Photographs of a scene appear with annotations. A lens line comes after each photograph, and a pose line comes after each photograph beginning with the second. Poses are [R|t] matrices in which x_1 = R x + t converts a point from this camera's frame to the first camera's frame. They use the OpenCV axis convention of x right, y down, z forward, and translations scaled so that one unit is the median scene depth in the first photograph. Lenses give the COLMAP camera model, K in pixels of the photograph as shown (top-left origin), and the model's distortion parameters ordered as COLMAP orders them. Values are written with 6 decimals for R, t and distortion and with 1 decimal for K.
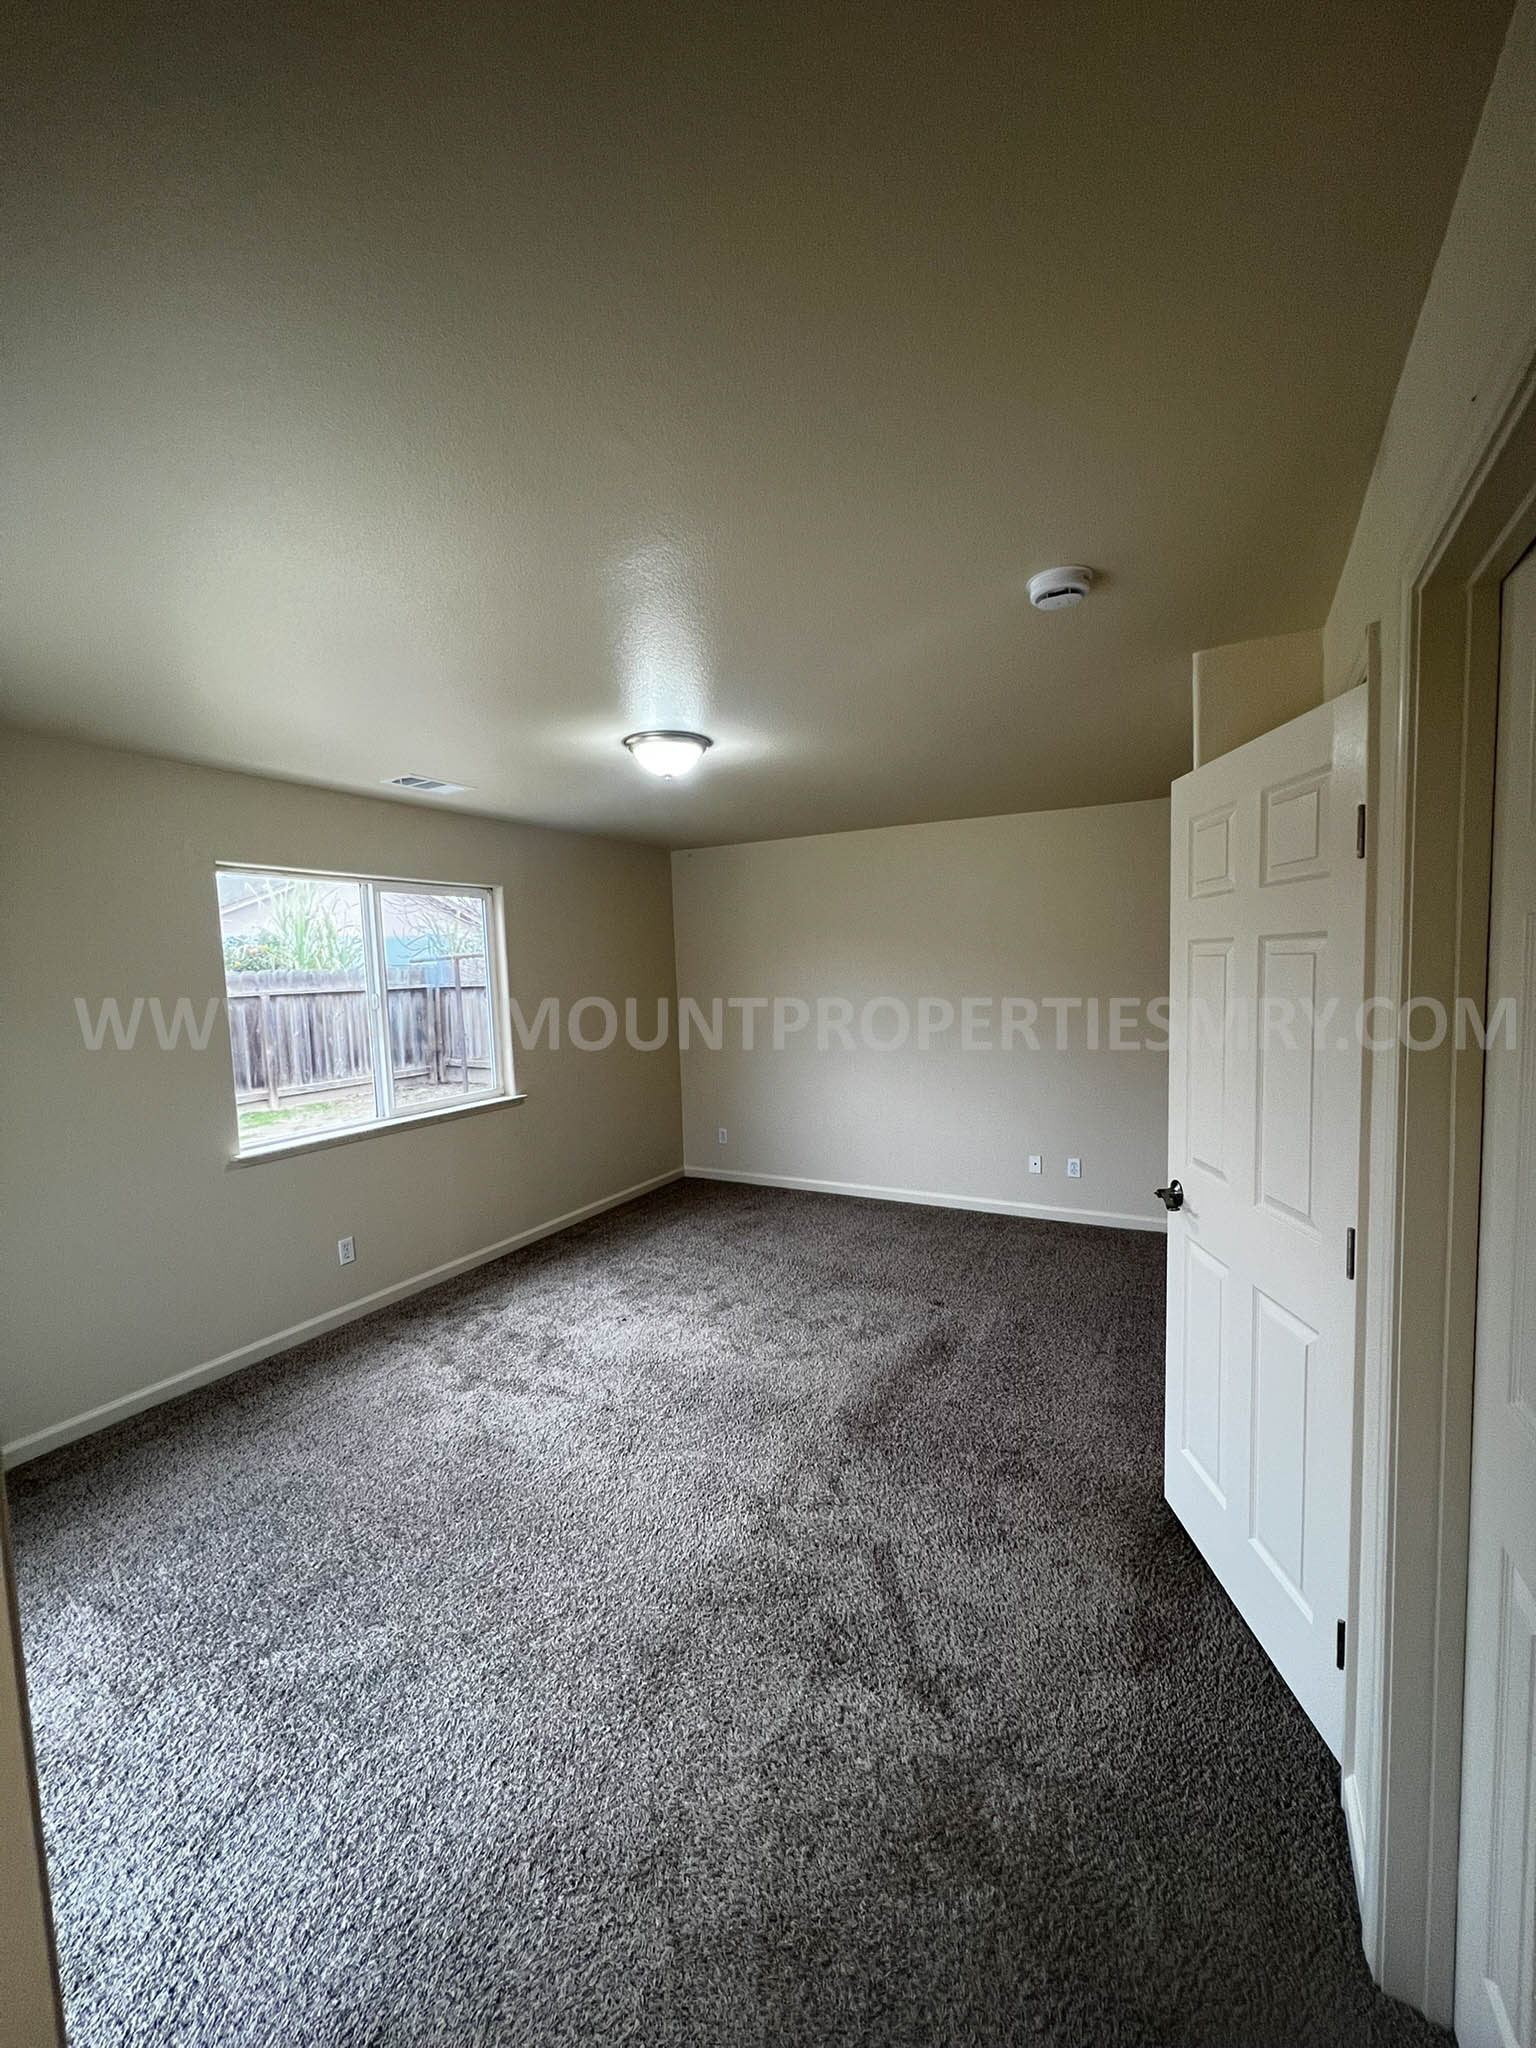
lens RADIAL K [[812.9, 0, 758.7], [0, 812.9, 1026.9], [0, 0, 1]] dist [0.001356, 0.000278]
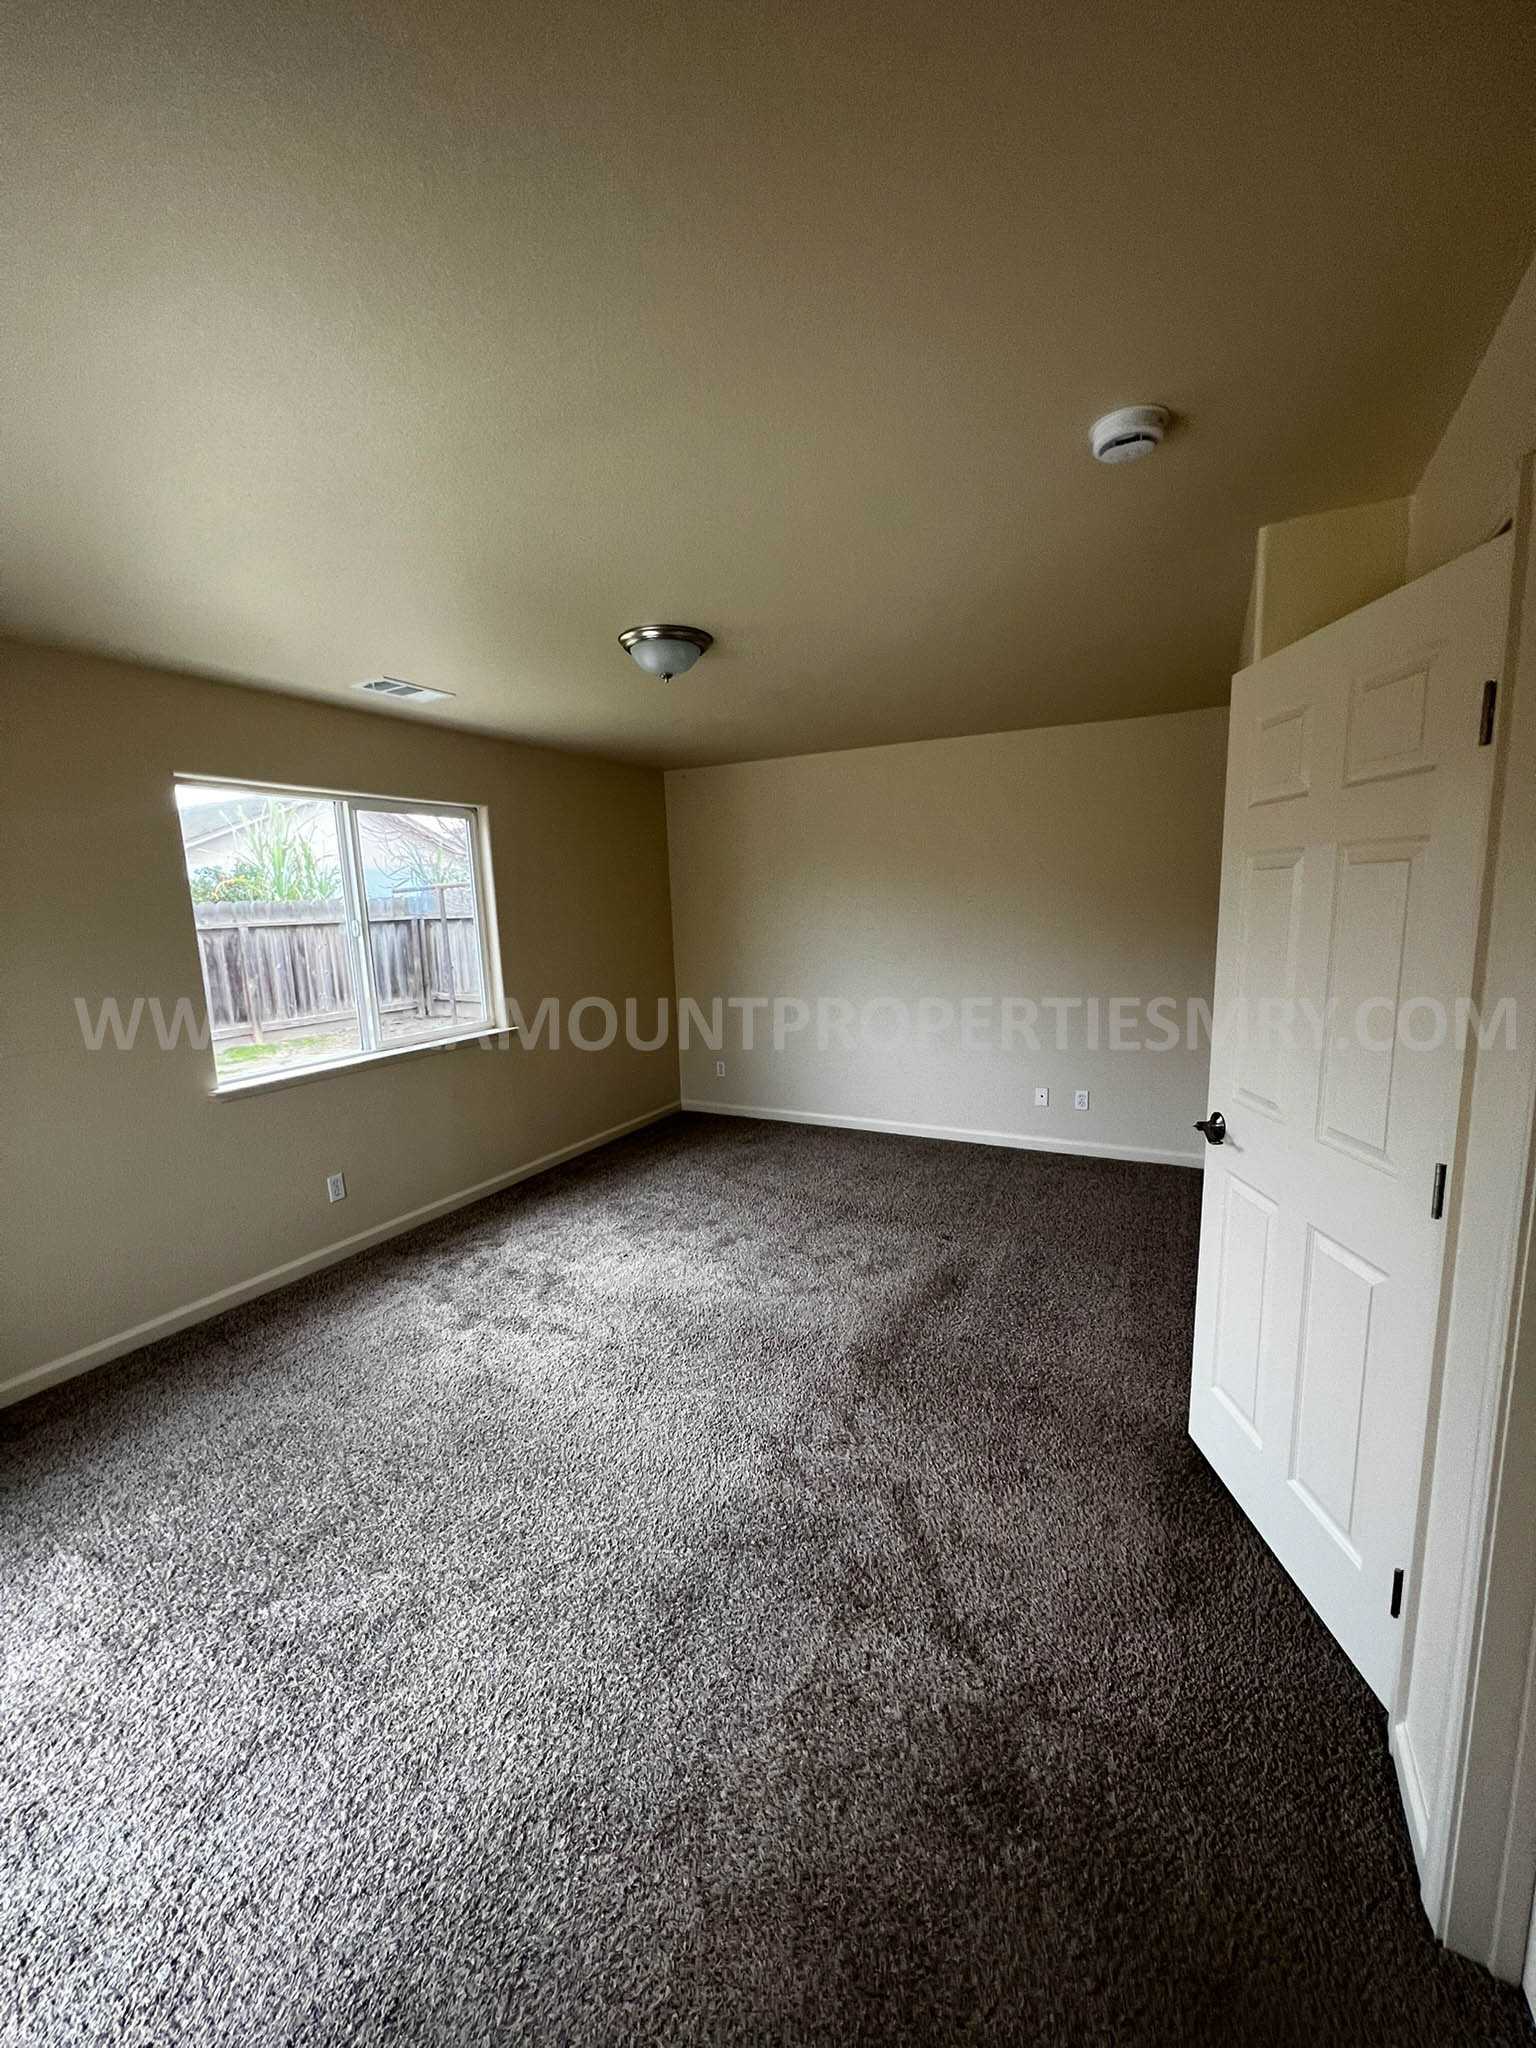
lens RADIAL K [[812.9, 0, 759.9], [0, 812.9, 1029.1], [0, 0, 1]] dist [0.001356, 0.000278]
pose [[0.999899, -0.002307, 0.014038, -0.033710], [0.001137, 0.996565, 0.082804, 0.016010], [-0.014181, -0.082780, 0.996467, 0.091414]]
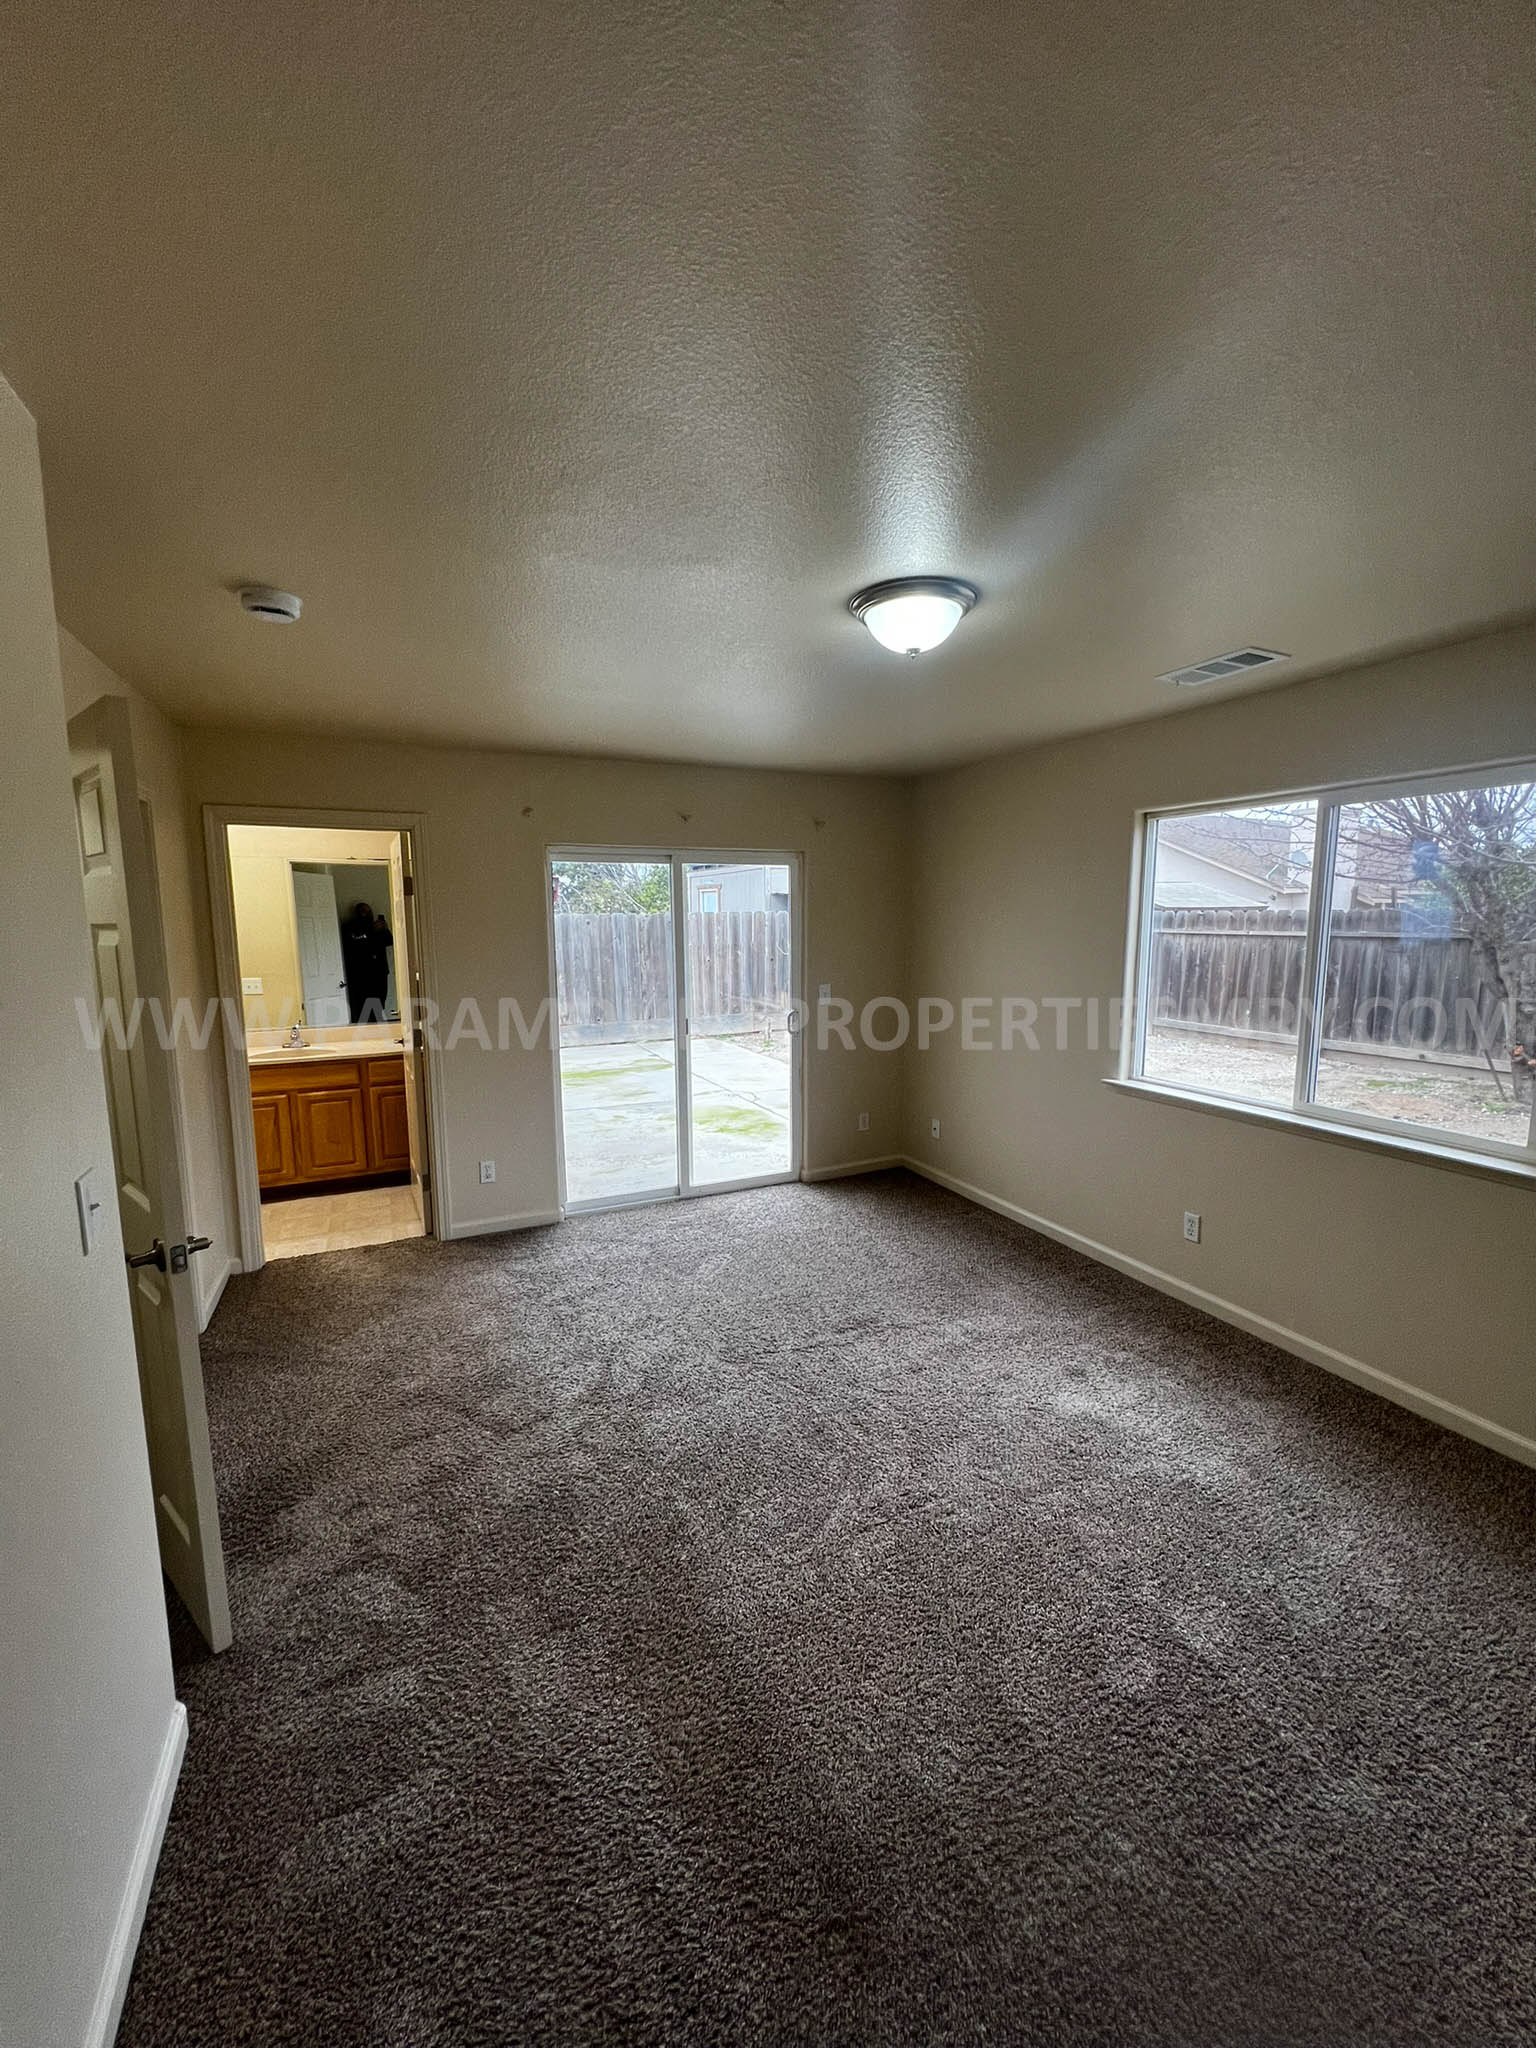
lens RADIAL K [[812.9, 0, 767.3], [0, 812.9, 1020.9], [0, 0, 1]] dist [0.001356, 0.000278]
pose [[-0.601637, 0.125102, -0.788912, 0.888656], [-0.037603, 0.982128, 0.184419, -0.188540], [0.797884, 0.140619, -0.586180, 2.172063]]
